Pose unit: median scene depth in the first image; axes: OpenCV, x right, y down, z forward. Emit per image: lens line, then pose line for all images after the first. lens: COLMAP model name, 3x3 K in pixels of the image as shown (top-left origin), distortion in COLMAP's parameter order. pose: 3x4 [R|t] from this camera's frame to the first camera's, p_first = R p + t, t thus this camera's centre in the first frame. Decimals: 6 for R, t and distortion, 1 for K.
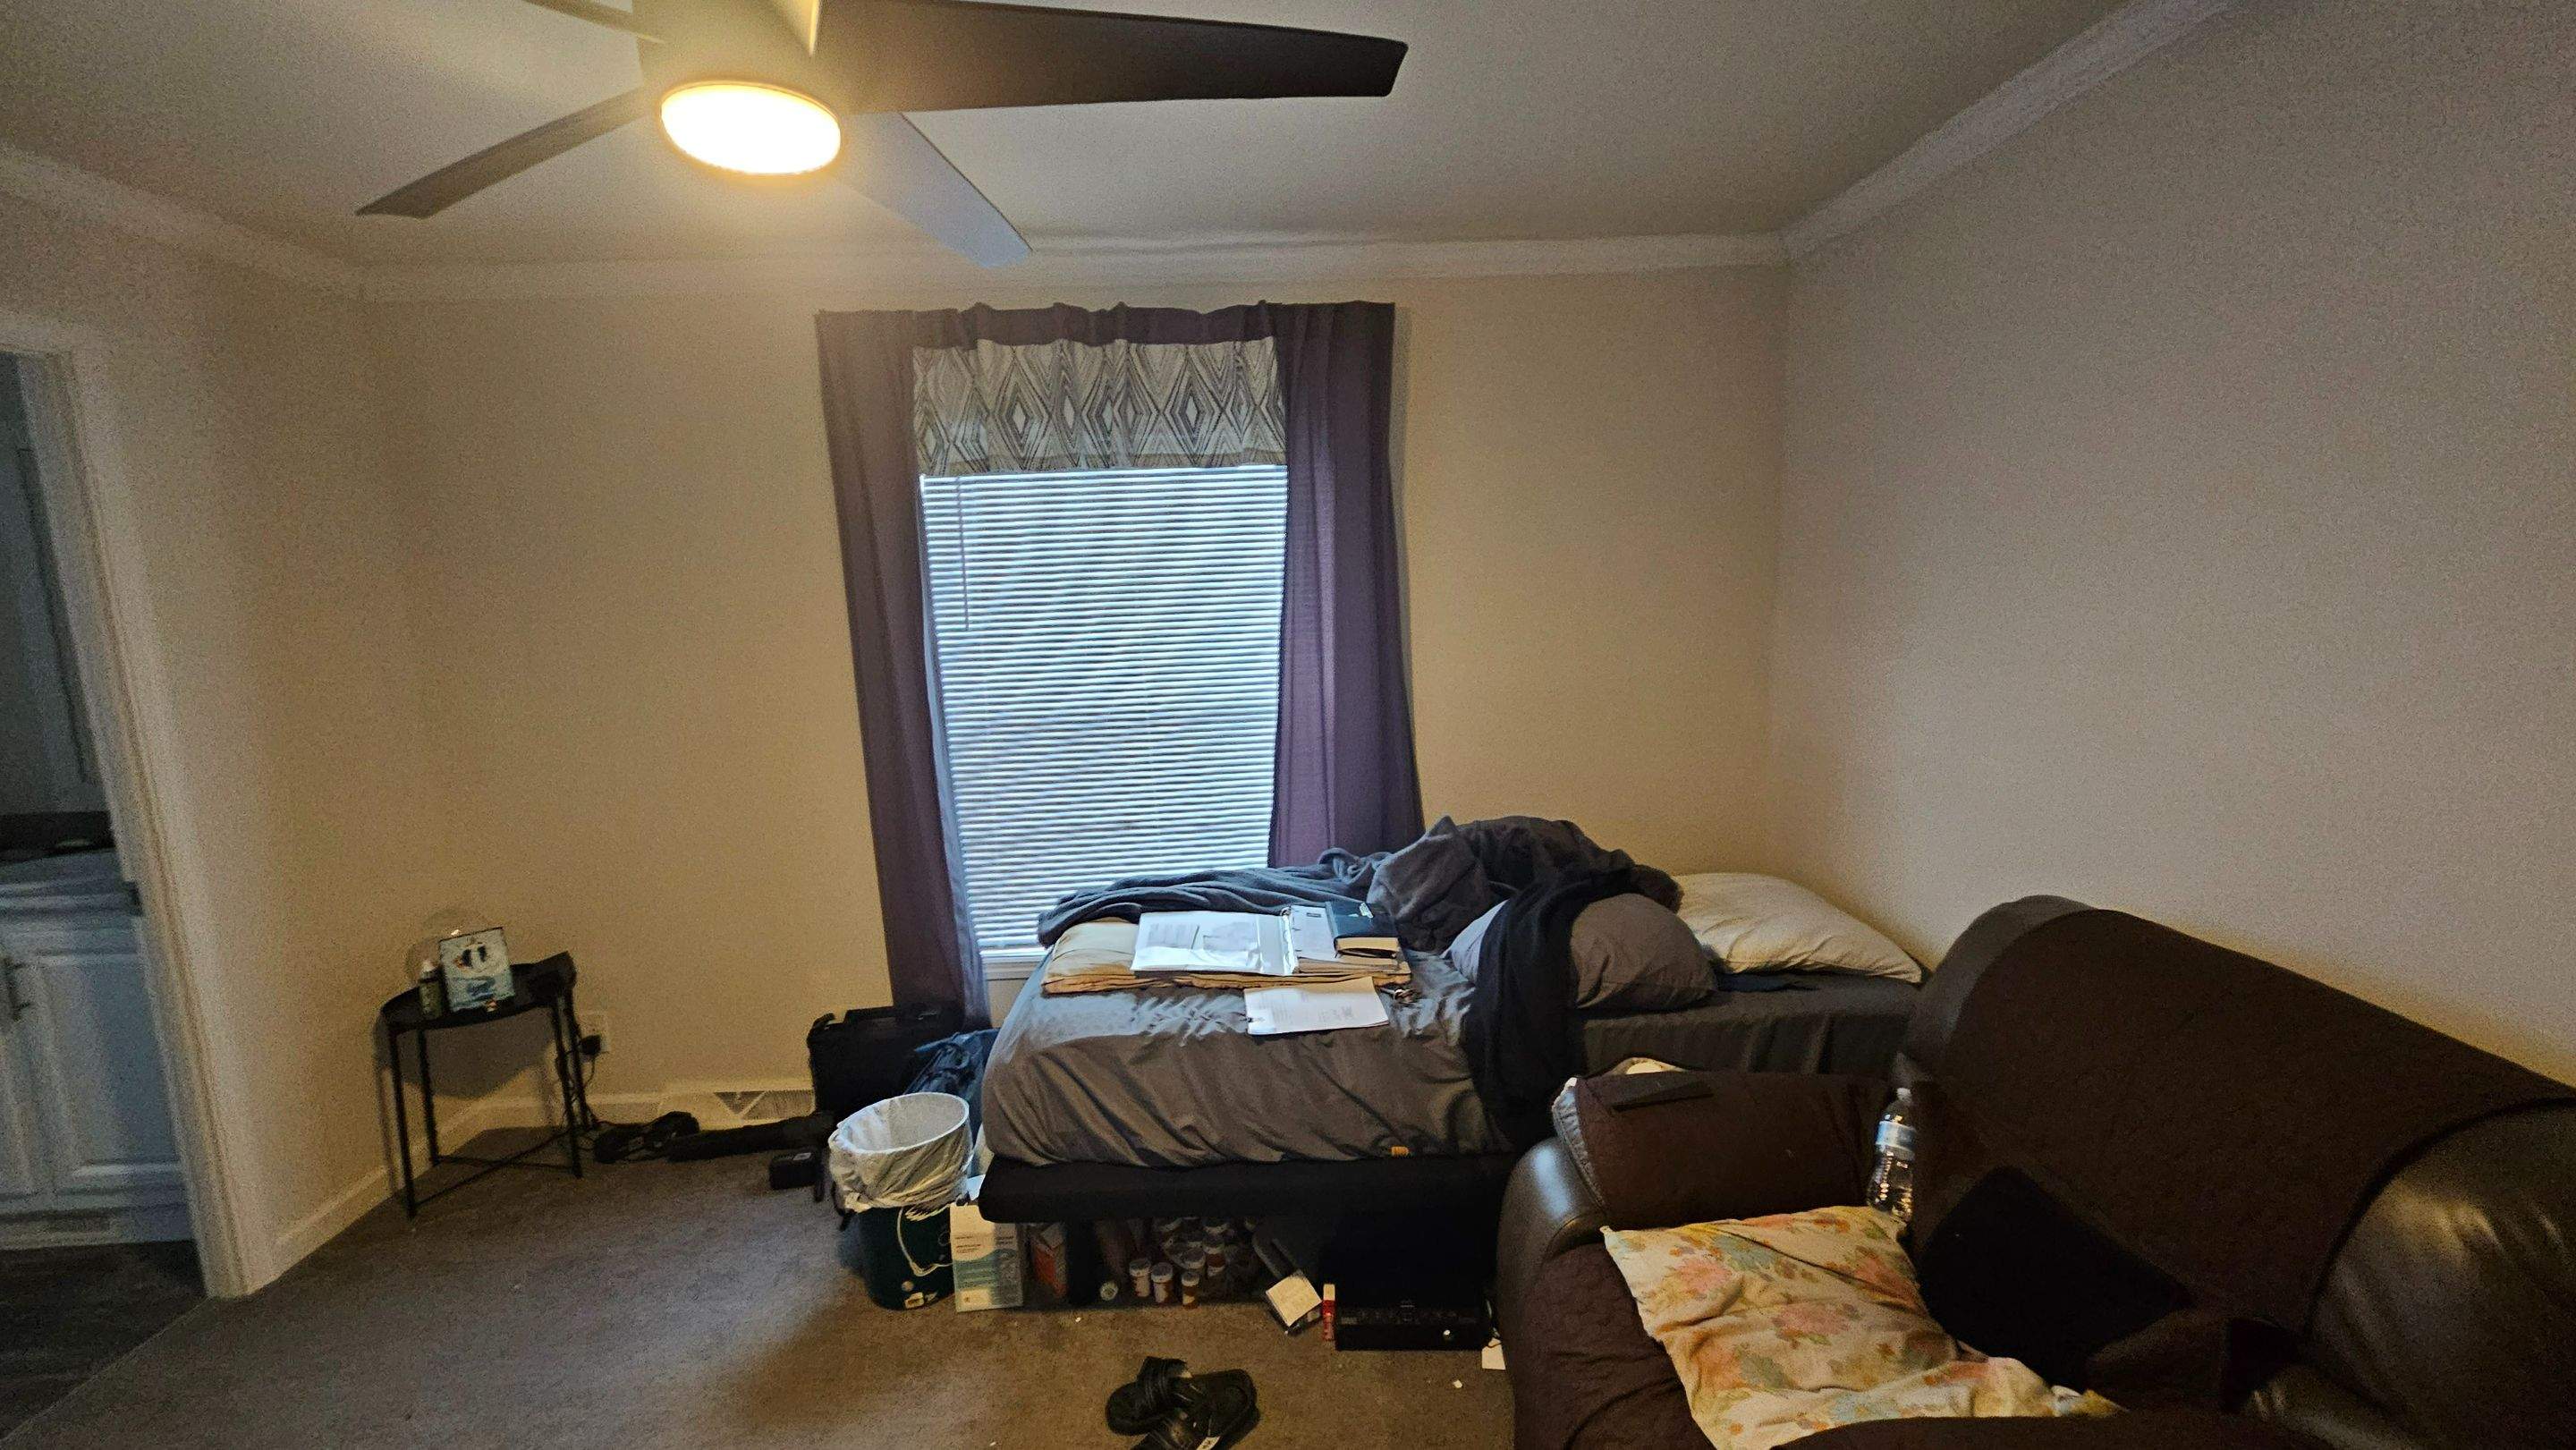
lens RADIAL K [[1072.6, 0, 1286.9], [0, 1072.6, 732.7], [0, 0, 1]] dist [0.000643, -0.000153]
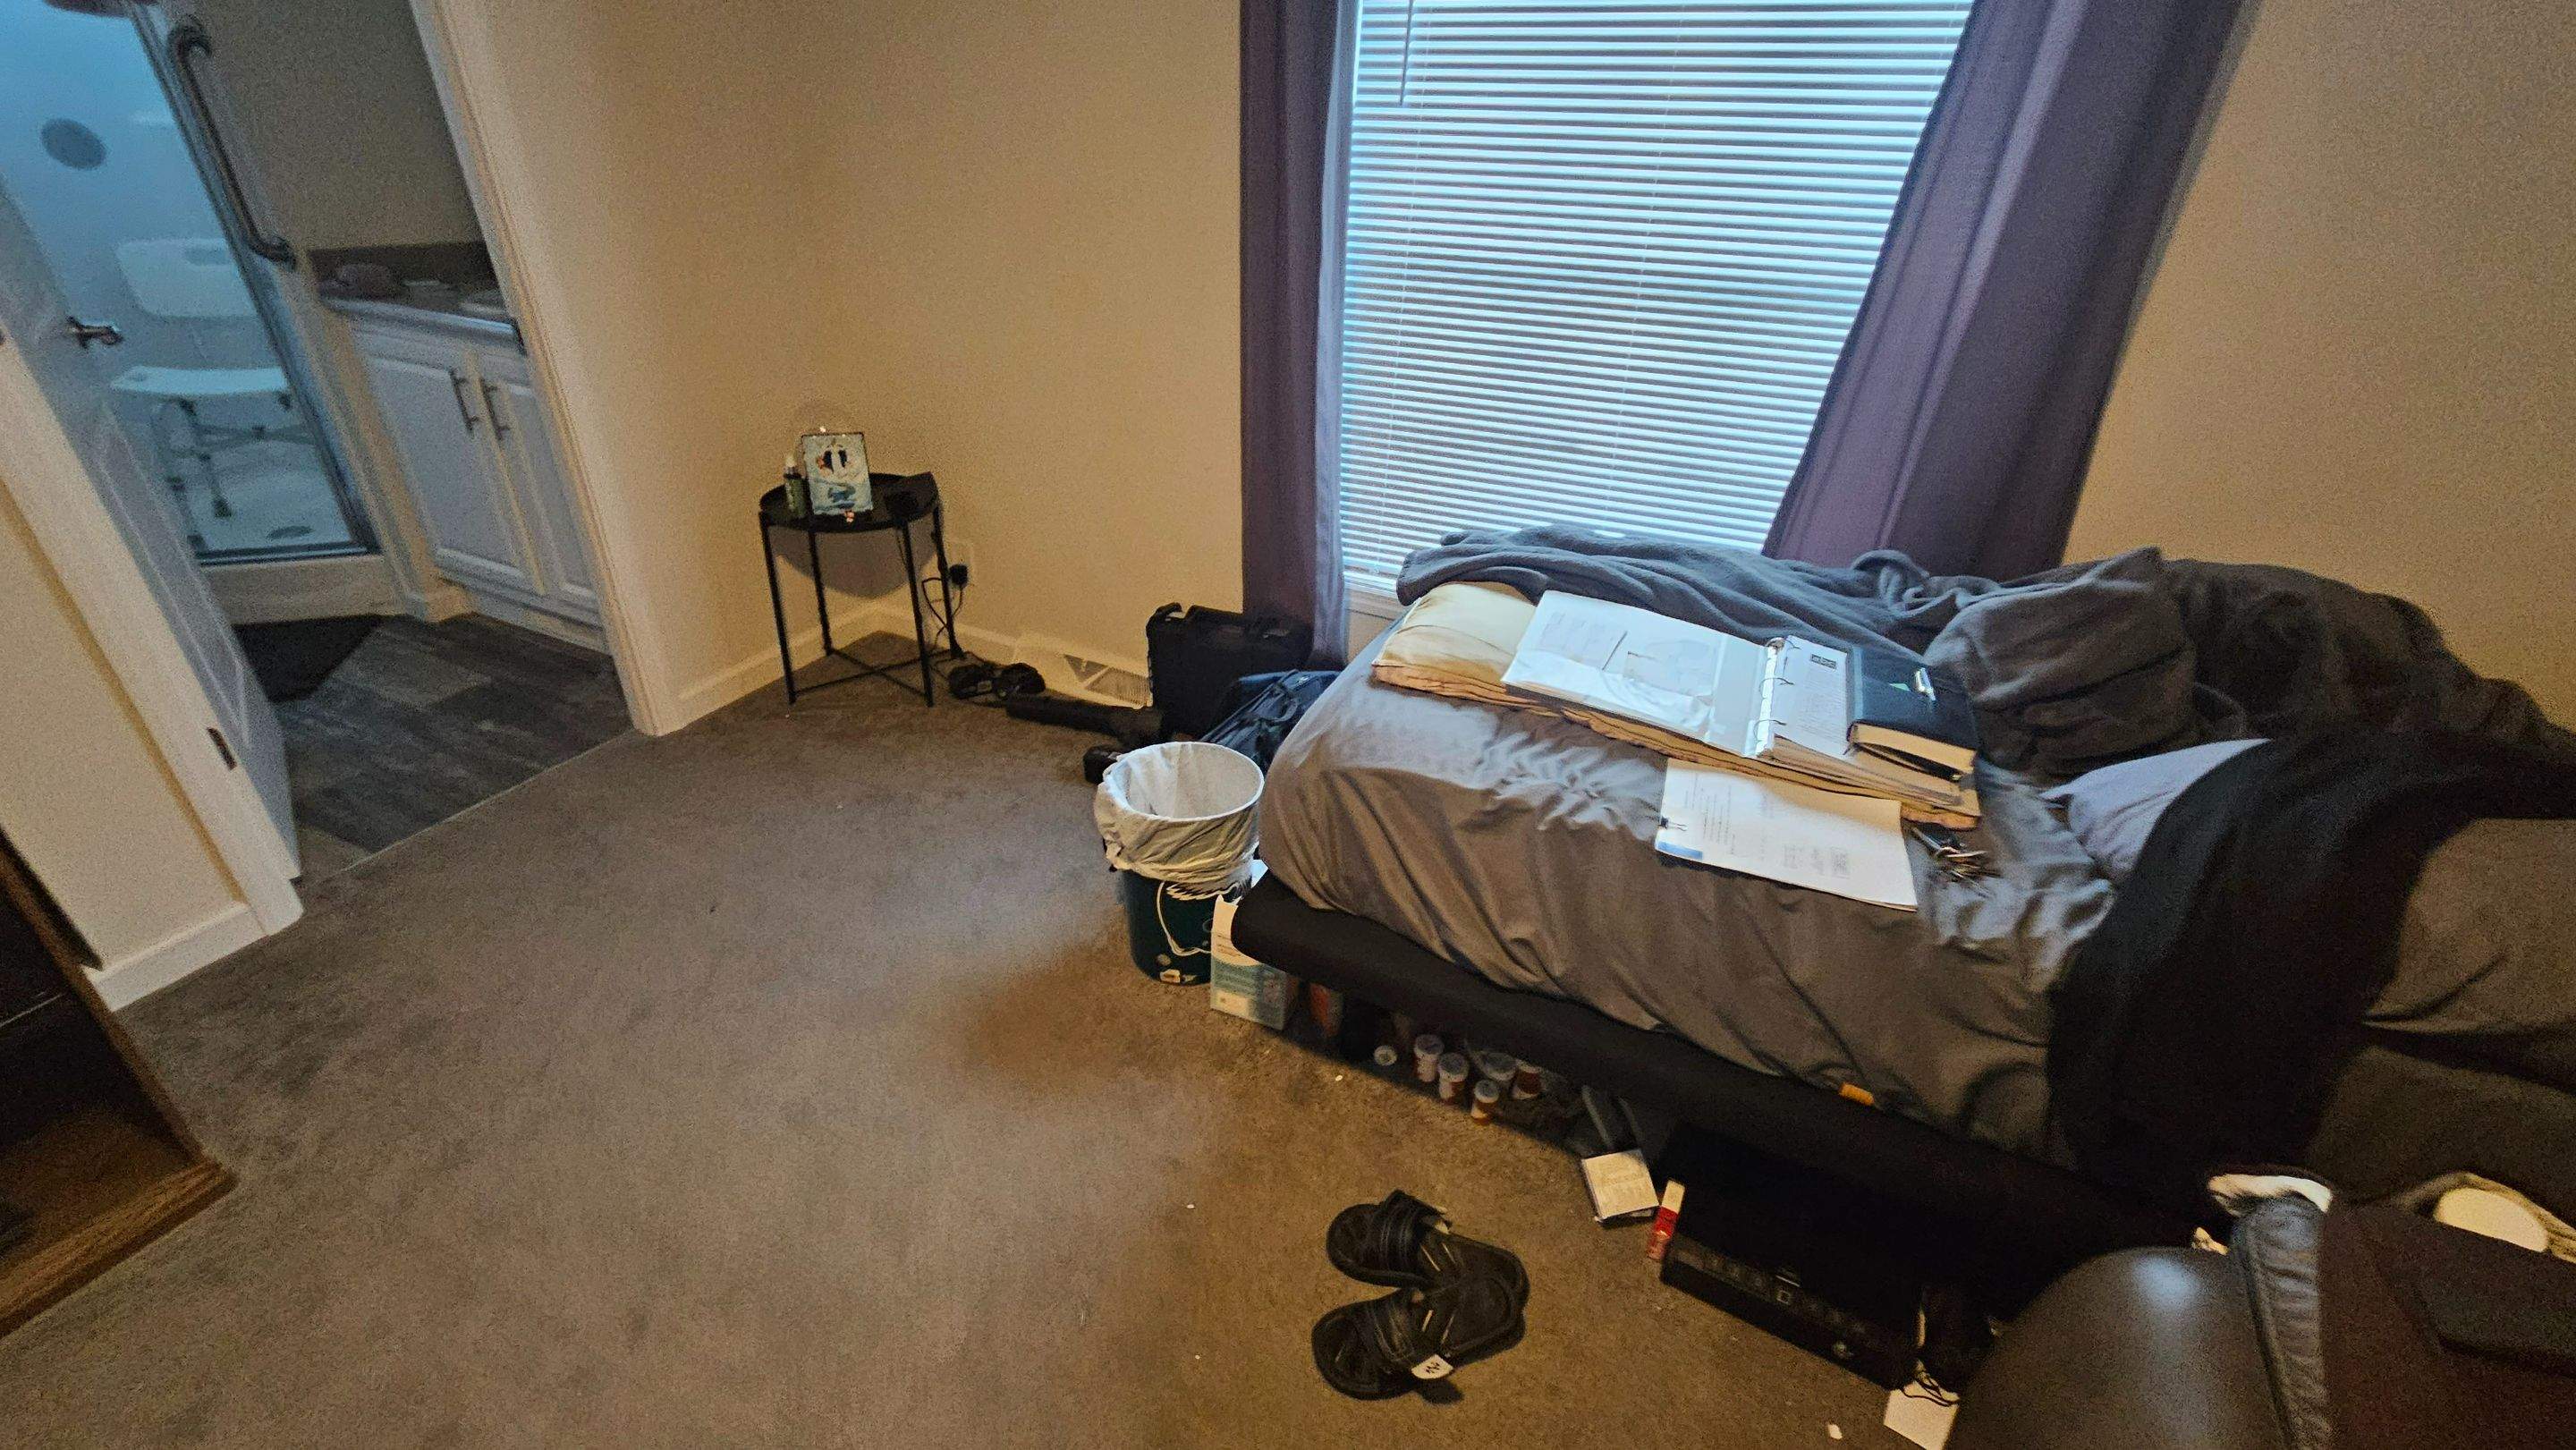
lens RADIAL K [[1063.9, 0, 1278.6], [0, 1063.9, 727.0], [0, 0, 1]] dist [-0.000668, 0.000051]
pose [[0.891040, 0.280945, -0.356535, -0.026877], [-0.131355, 0.911433, 0.389918, 0.011979], [0.434503, -0.300600, 0.849027, 0.385173]]
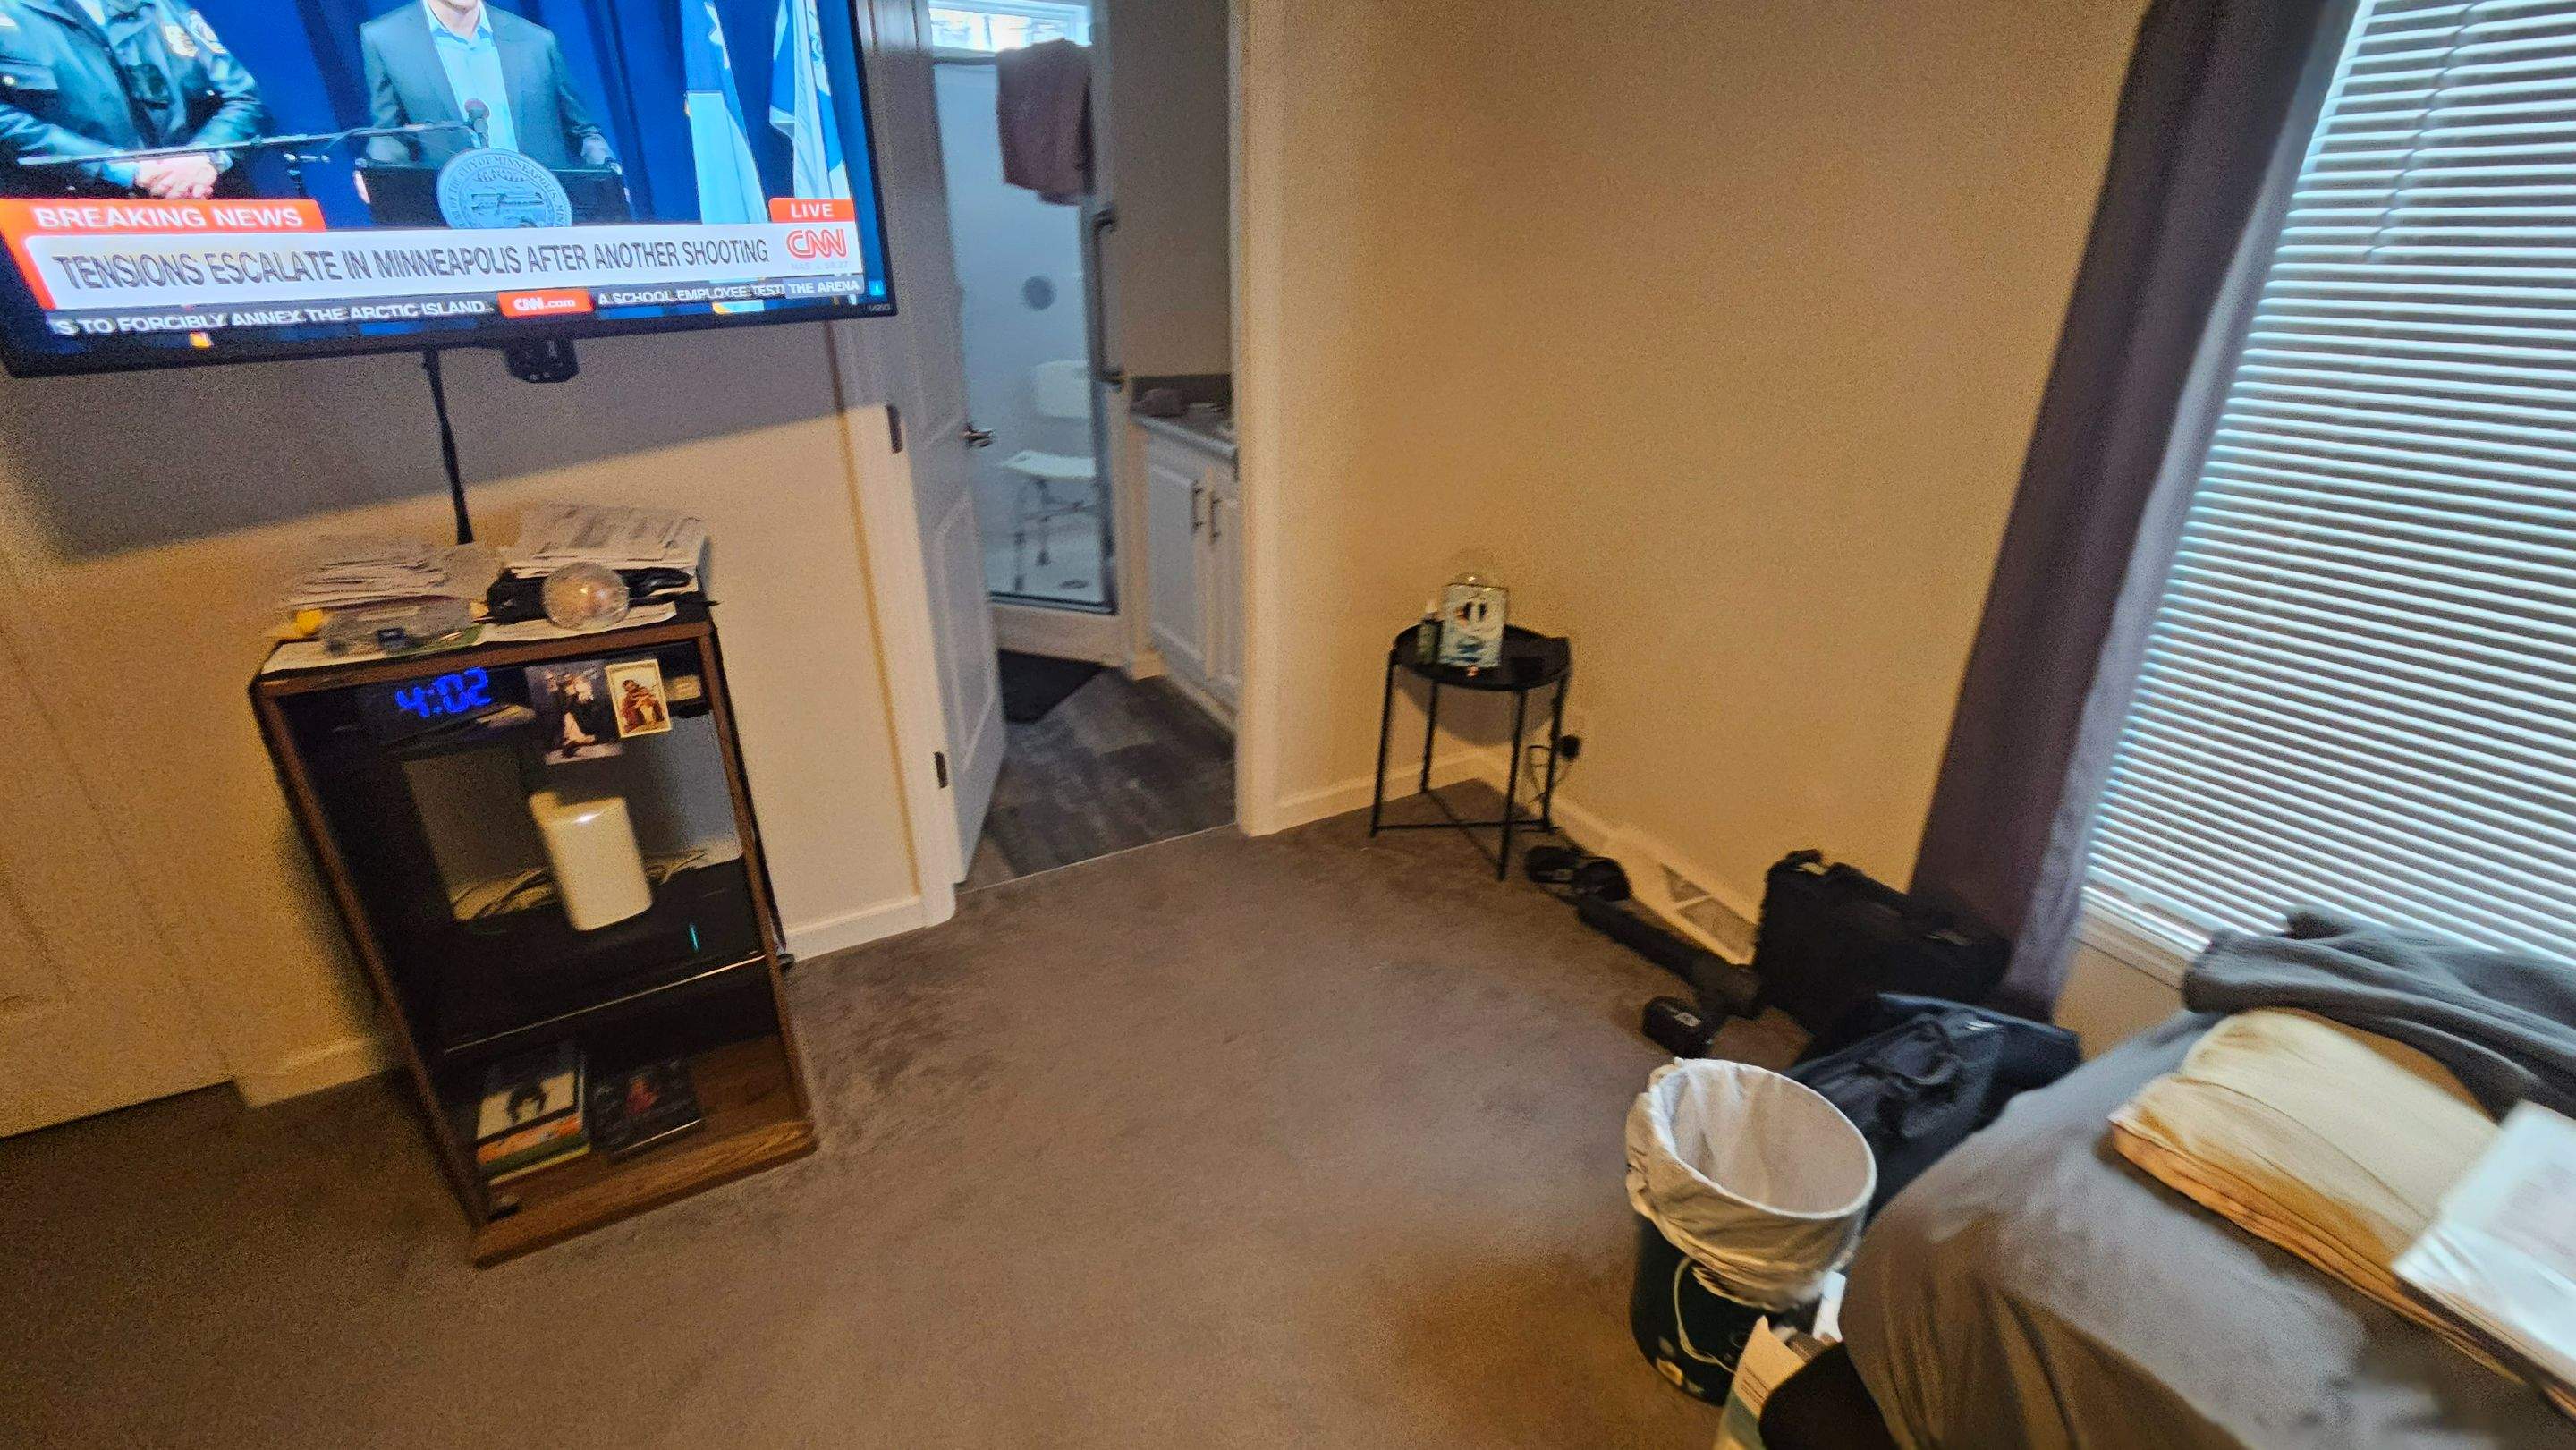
lens RADIAL K [[1066.1, 0, 1291.8], [0, 1066.1, 726.8], [0, 0, 1]] dist [0.000934, -0.000163]
pose [[0.472050, 0.409732, -0.780569, -0.115597], [-0.160275, 0.910560, 0.381040, -0.023546], [0.866880, -0.054764, 0.495500, 0.514813]]
